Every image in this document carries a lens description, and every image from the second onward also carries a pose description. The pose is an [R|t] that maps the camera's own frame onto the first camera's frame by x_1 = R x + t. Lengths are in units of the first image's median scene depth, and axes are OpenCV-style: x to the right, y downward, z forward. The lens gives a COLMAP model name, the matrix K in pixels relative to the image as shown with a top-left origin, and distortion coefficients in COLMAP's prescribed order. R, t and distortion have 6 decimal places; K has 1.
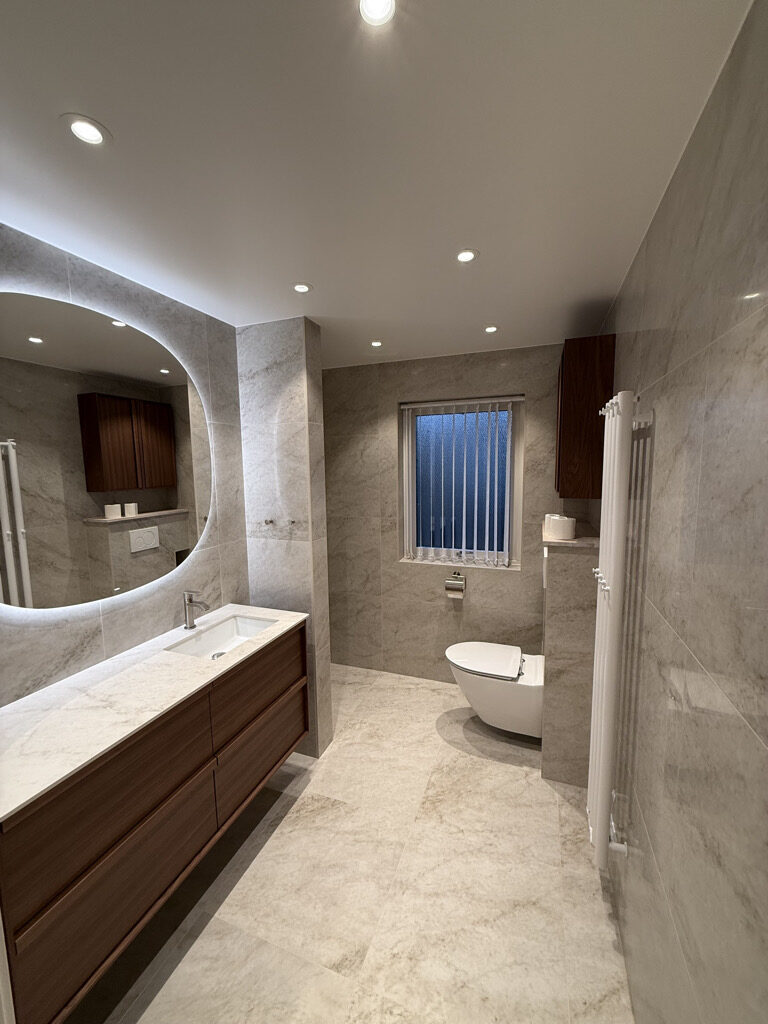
lens RADIAL K [[407.8, 0, 384.0], [0, 407.8, 512.0], [0, 0, 1]] dist [0.000034, 0.000035]
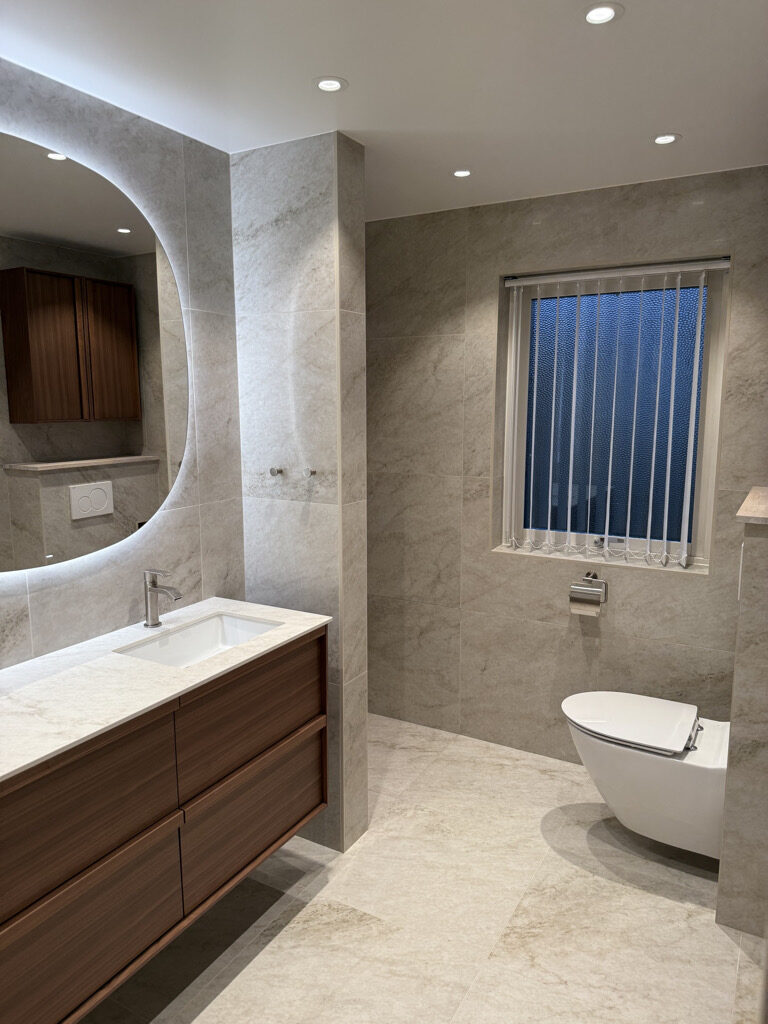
lens RADIAL K [[719.7, 0, 380.4], [0, 719.7, 513.3], [0, 0, 1]] dist [0.064322, -0.085271]
pose [[0.987201, 0.036386, -0.155278, 0.052446], [-0.029487, 0.998483, 0.046505, 0.032778], [0.156734, -0.041331, 0.986776, -0.074912]]
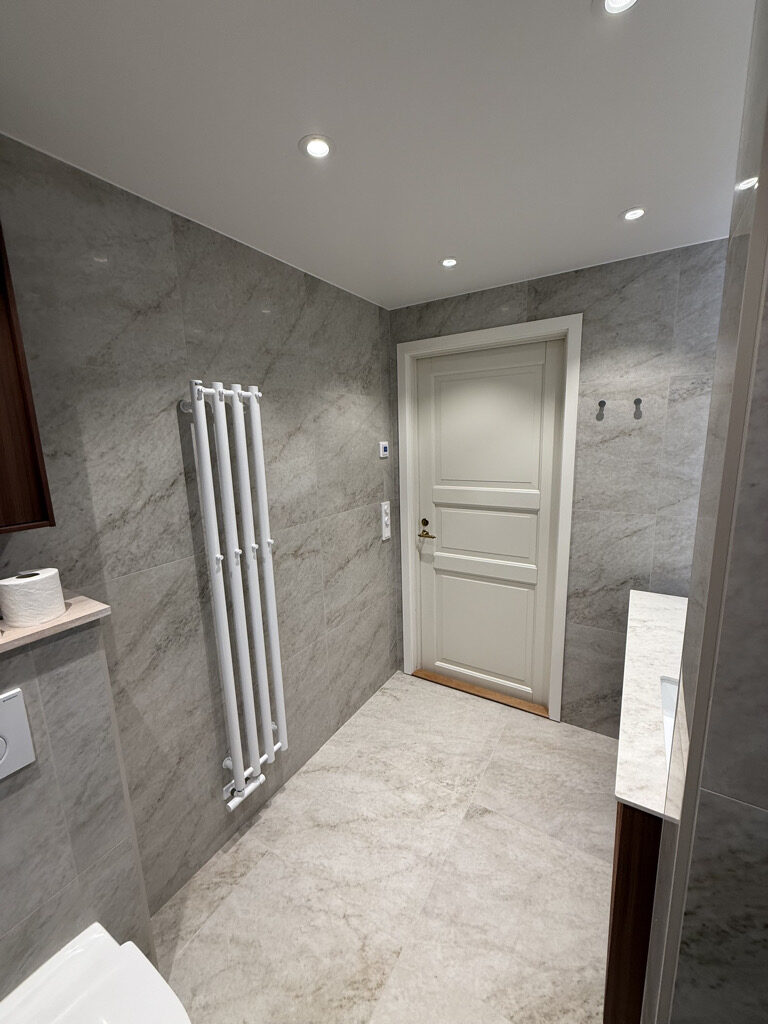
lens RADIAL K [[407.8, 0, 384.0], [0, 407.8, 512.0], [0, 0, 1]] dist [0.000034, 0.000035]
pose [[-0.980170, 0.007005, 0.198034, -0.034614], [0.065543, 0.954586, 0.290637, -0.147013], [-0.187005, 0.297854, -0.936116, 1.248008]]
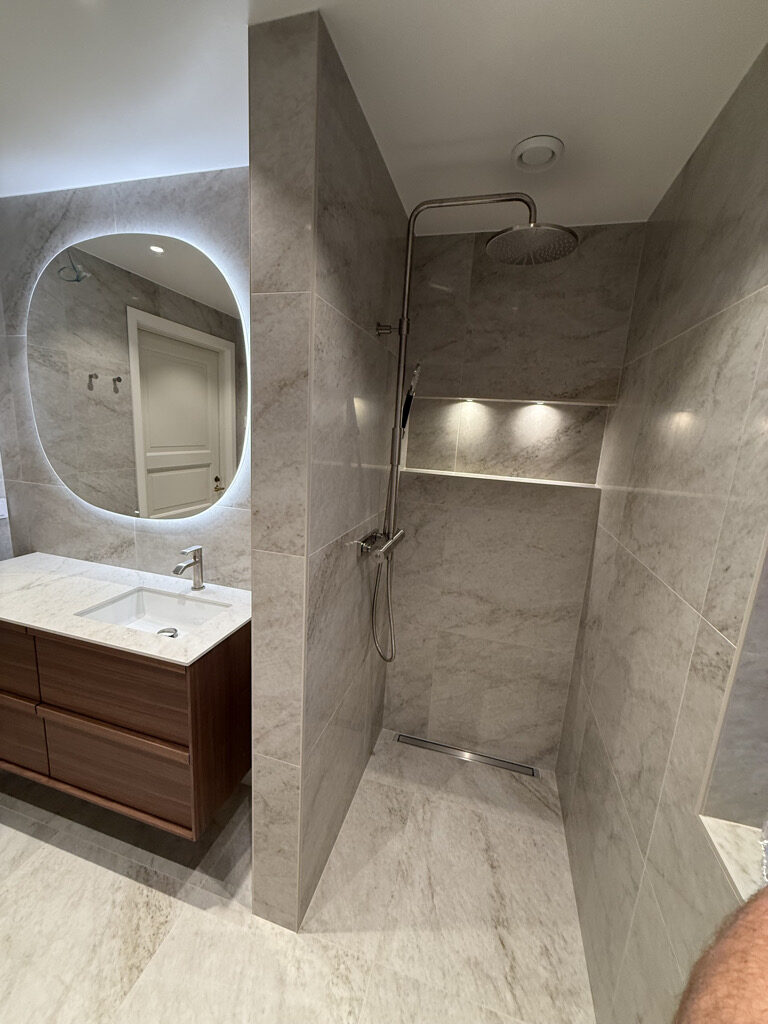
lens RADIAL K [[407.8, 0, 384.0], [0, 407.8, 512.0], [0, 0, 1]] dist [0.000034, 0.000035]
pose [[0.081422, 0.215911, -0.973012, 0.310347], [-0.172961, 0.964502, 0.199549, -0.096571], [0.981557, 0.152045, 0.115876, 1.083349]]
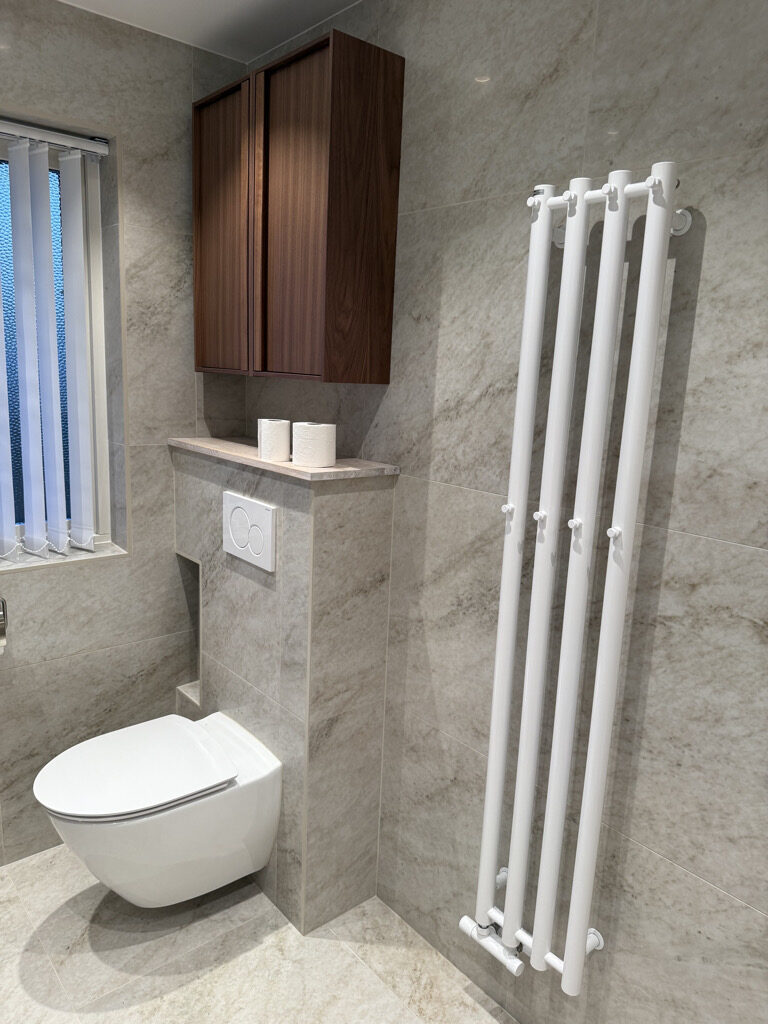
lens RADIAL K [[719.7, 0, 380.4], [0, 719.7, 513.3], [0, 0, 1]] dist [0.064322, -0.085271]
pose [[0.488343, -0.145713, 0.860400, -0.270844], [0.053101, 0.989096, 0.137369, 0.006444], [-0.871035, -0.021396, 0.490756, 0.469138]]
